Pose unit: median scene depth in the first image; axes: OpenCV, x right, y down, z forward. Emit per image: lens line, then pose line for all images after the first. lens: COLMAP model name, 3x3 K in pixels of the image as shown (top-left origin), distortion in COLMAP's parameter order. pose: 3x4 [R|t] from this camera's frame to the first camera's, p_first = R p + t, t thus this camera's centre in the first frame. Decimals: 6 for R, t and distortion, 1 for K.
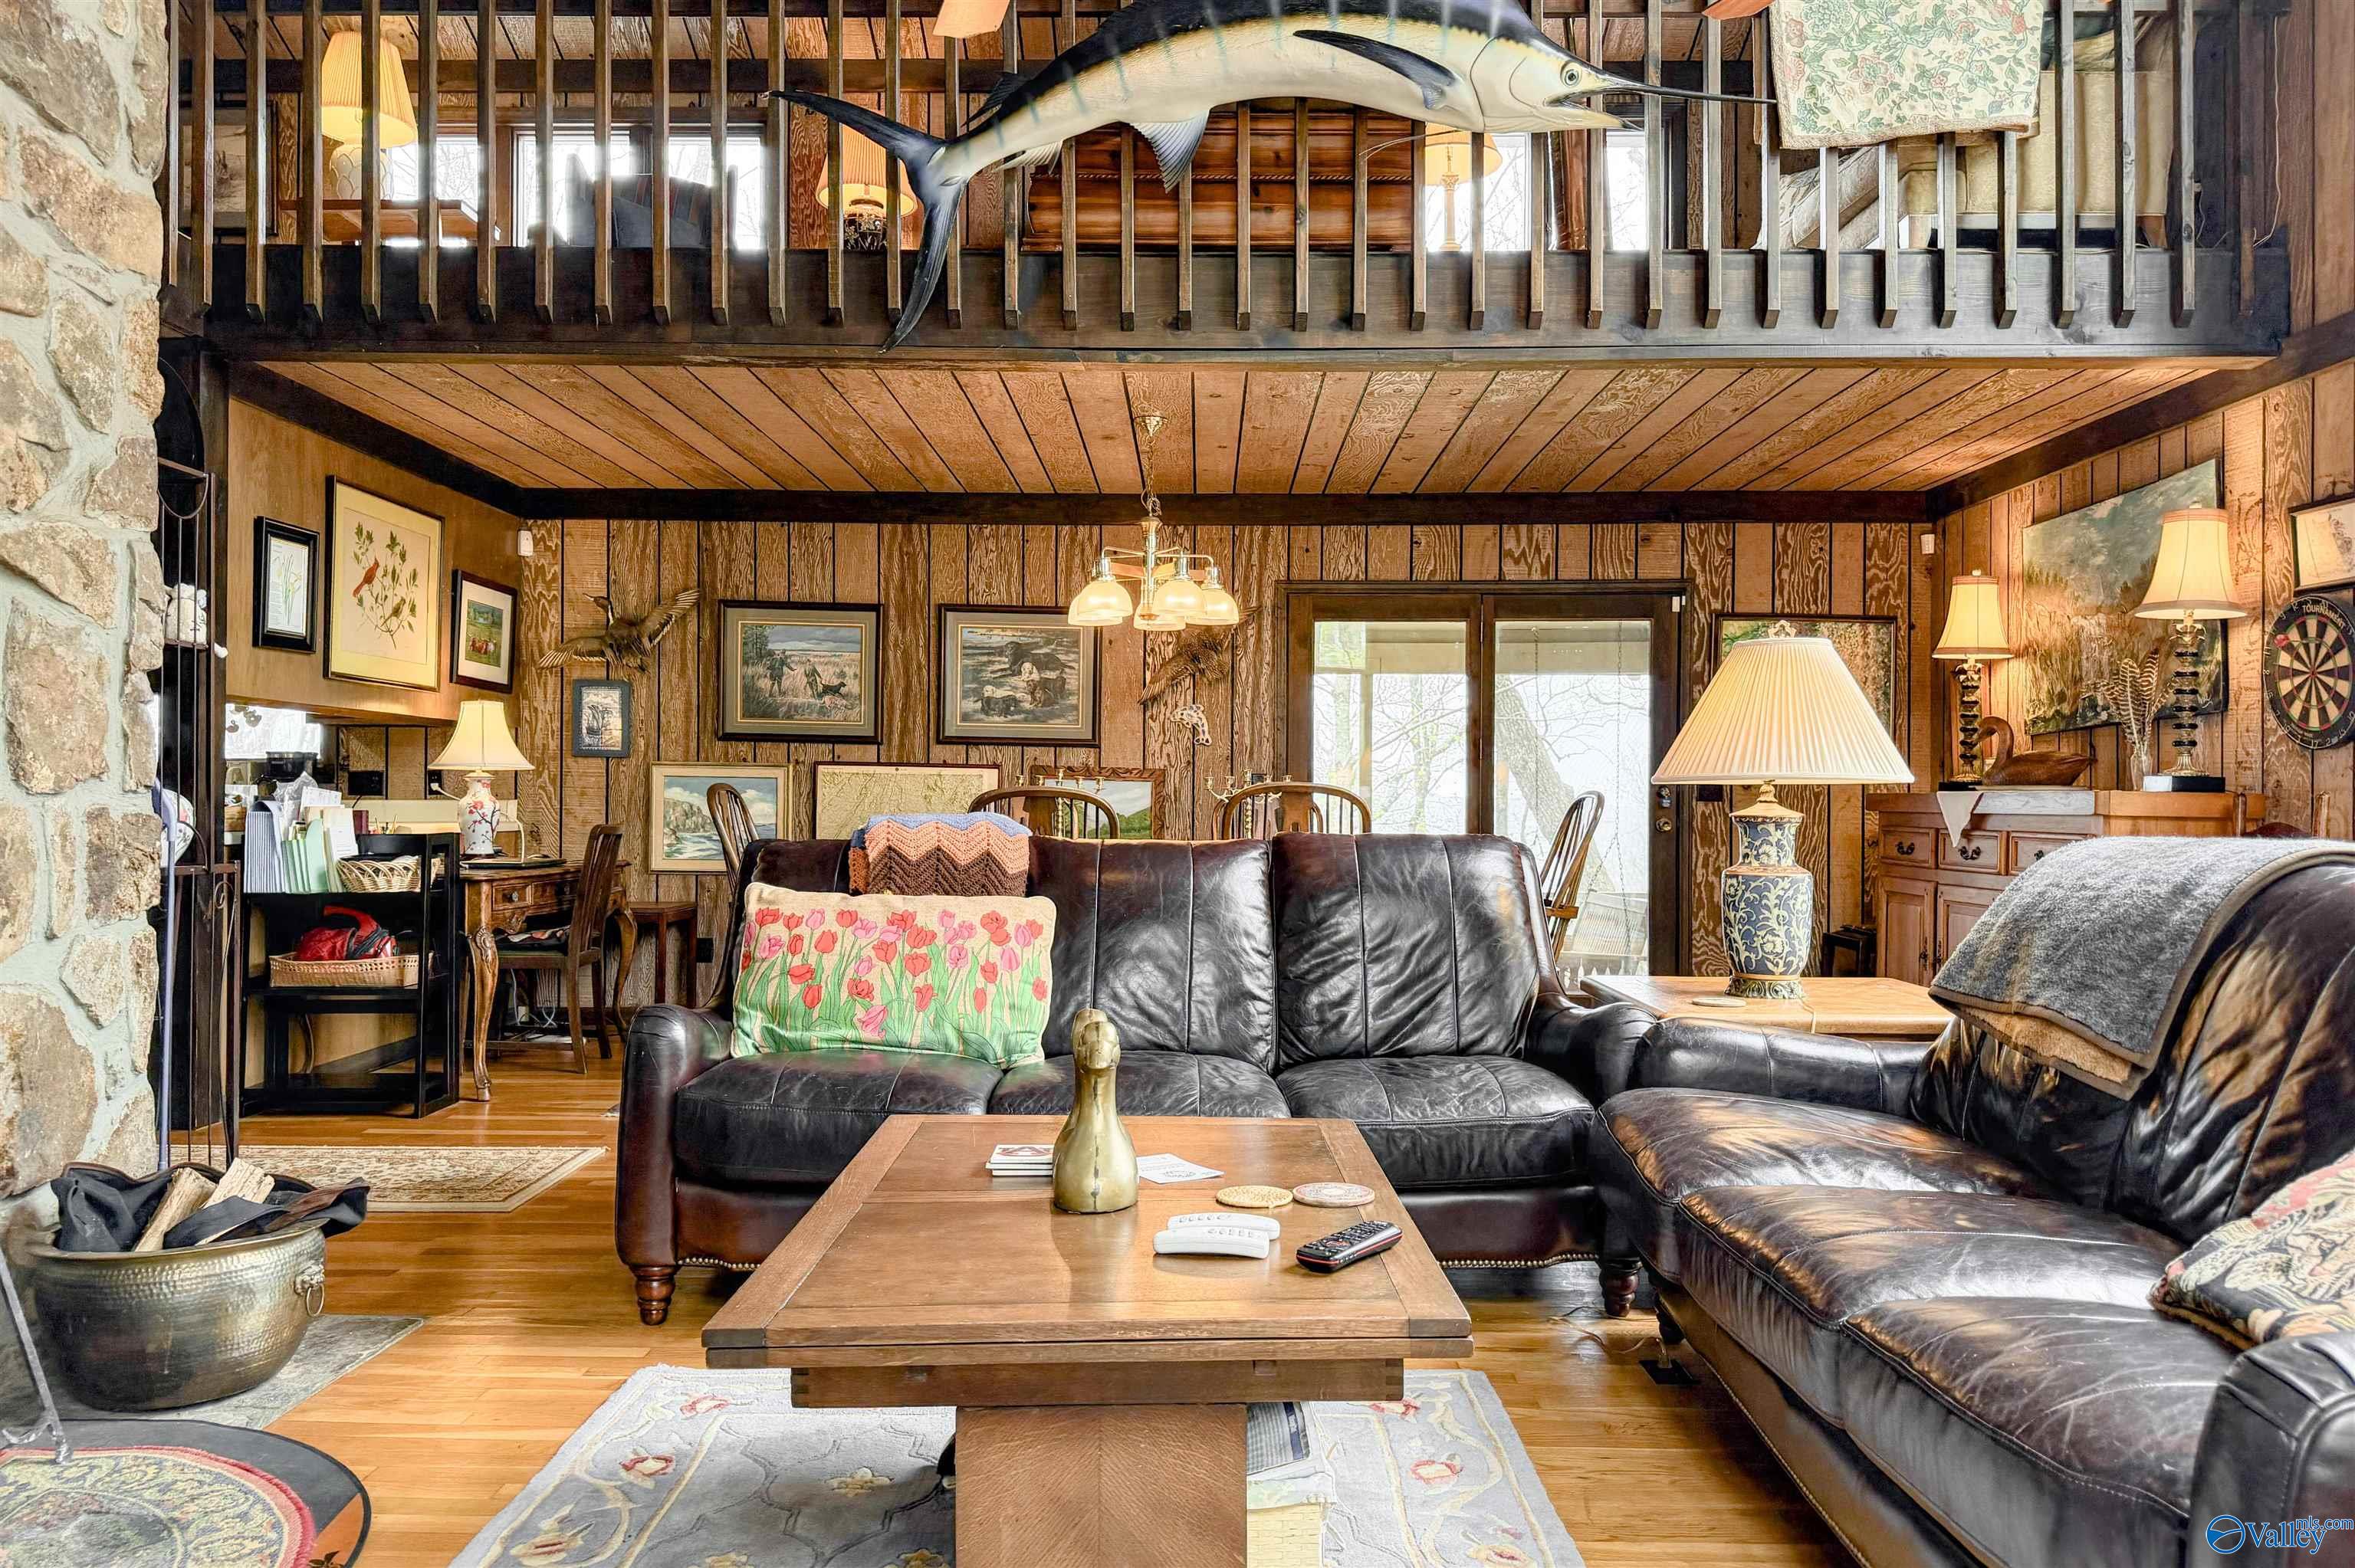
lens RADIAL K [[1672.6, 0, 1194.7], [0, 1672.6, 793.7], [0, 0, 1]] dist [0.036627, -0.032157]
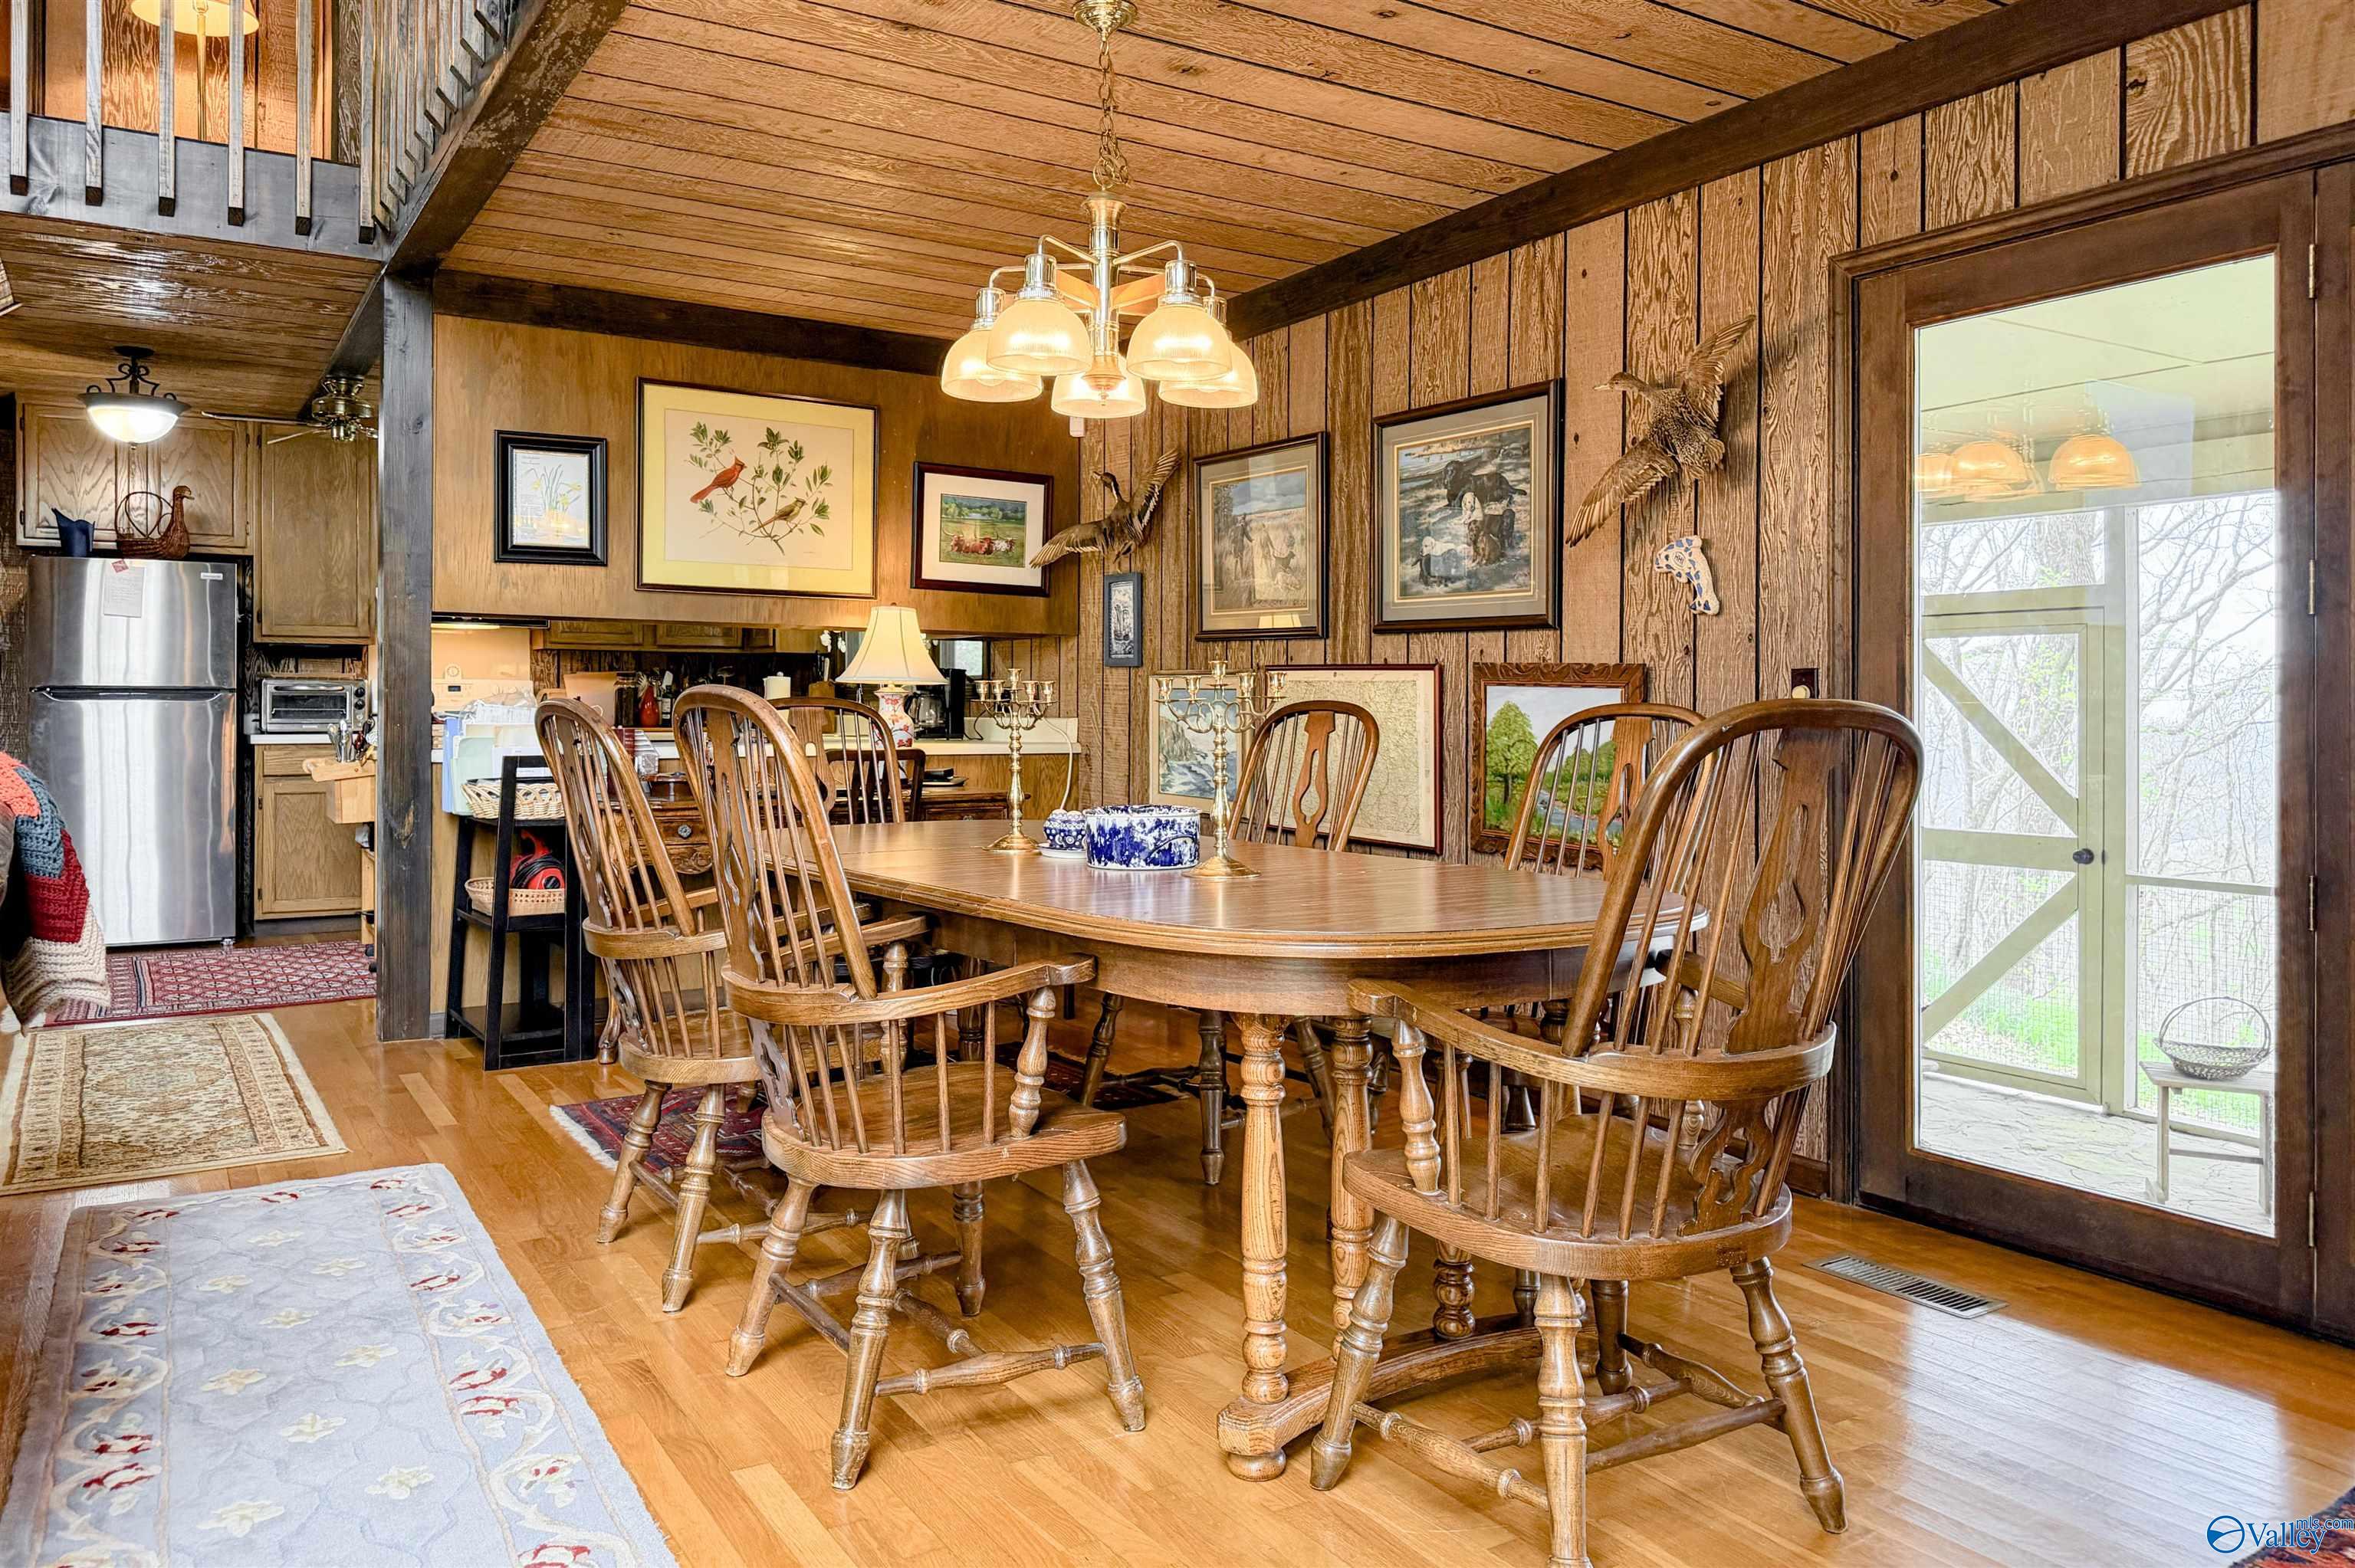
lens RADIAL K [[1672.6, 0, 1180.1], [0, 1672.6, 722.7], [0, 0, 1]] dist [0.036627, -0.032157]
pose [[0.523742, 0.002858, -0.851872, 0.359300], [-0.000822, 0.999996, 0.002850, 0.002820], [0.851877, -0.000793, 0.523742, 0.596183]]
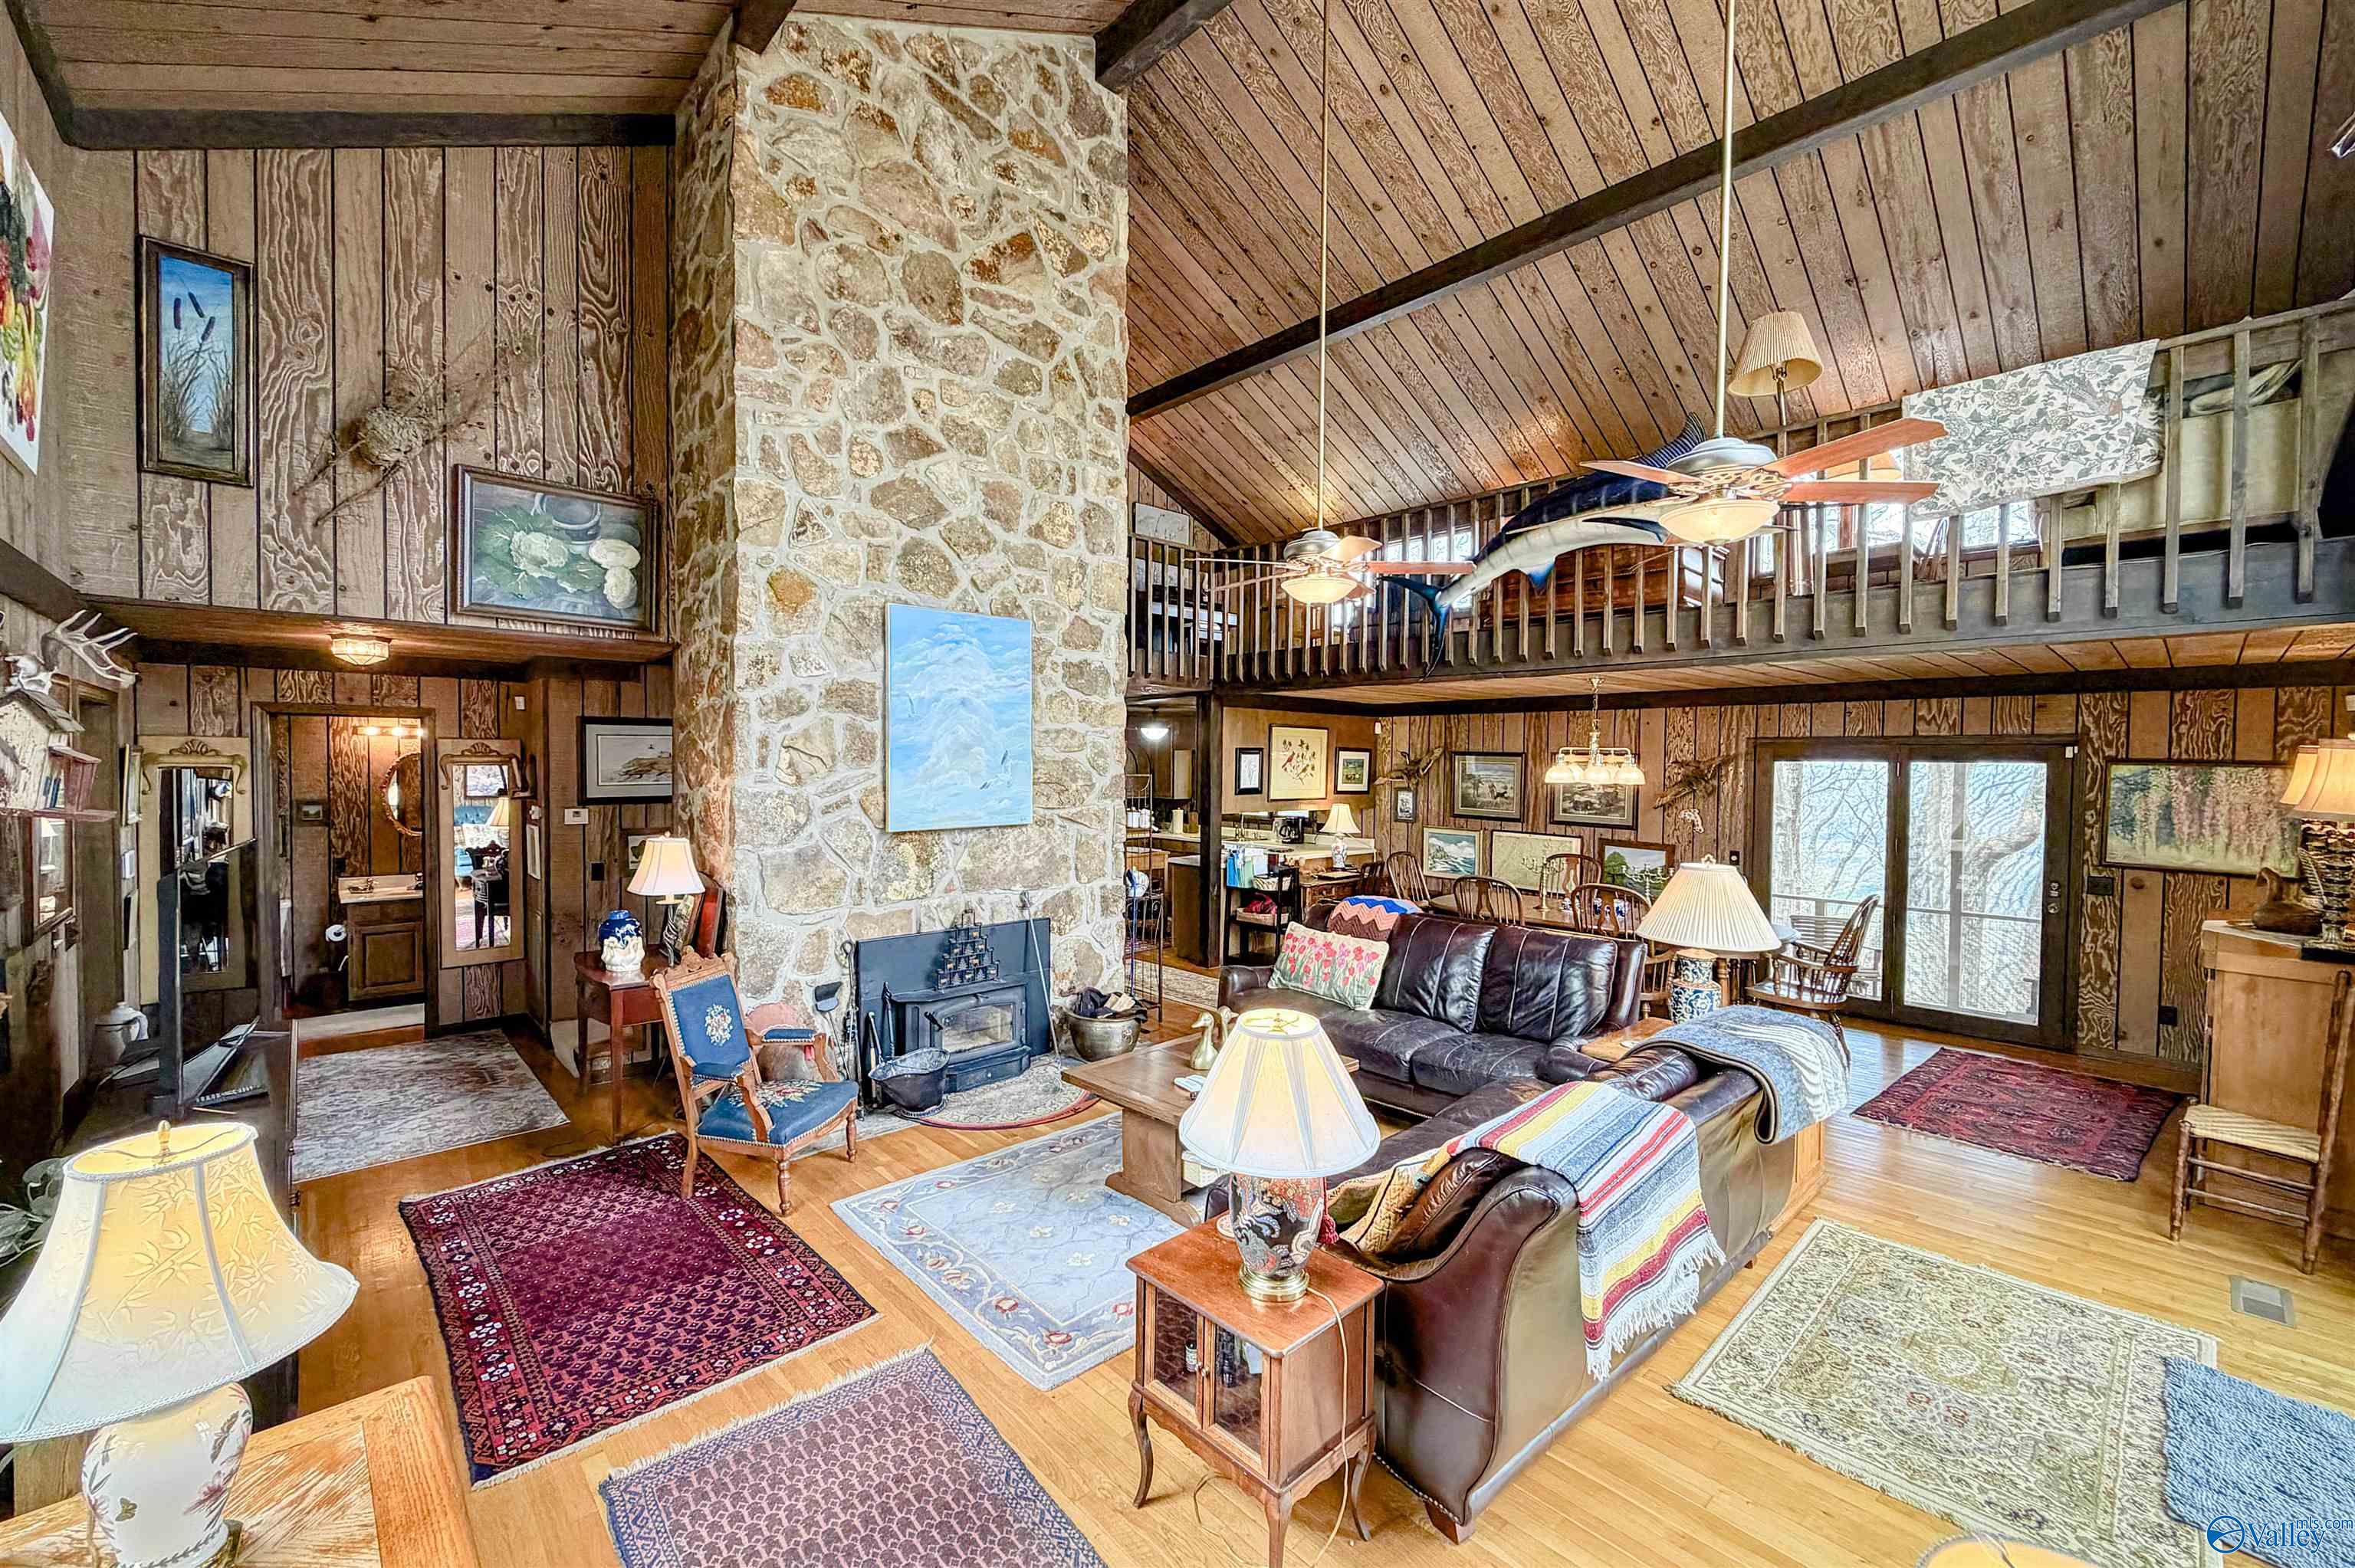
lens RADIAL K [[942.5, 0, 1165.1], [0, 942.5, 785.4], [0, 0, 1]] dist [0.002304, -0.000029]
pose [[0.676176, 0.021908, -0.736415, 0.357895], [-0.003061, 0.999633, 0.026927, -0.104091], [0.736734, -0.015953, 0.675995, -0.088051]]
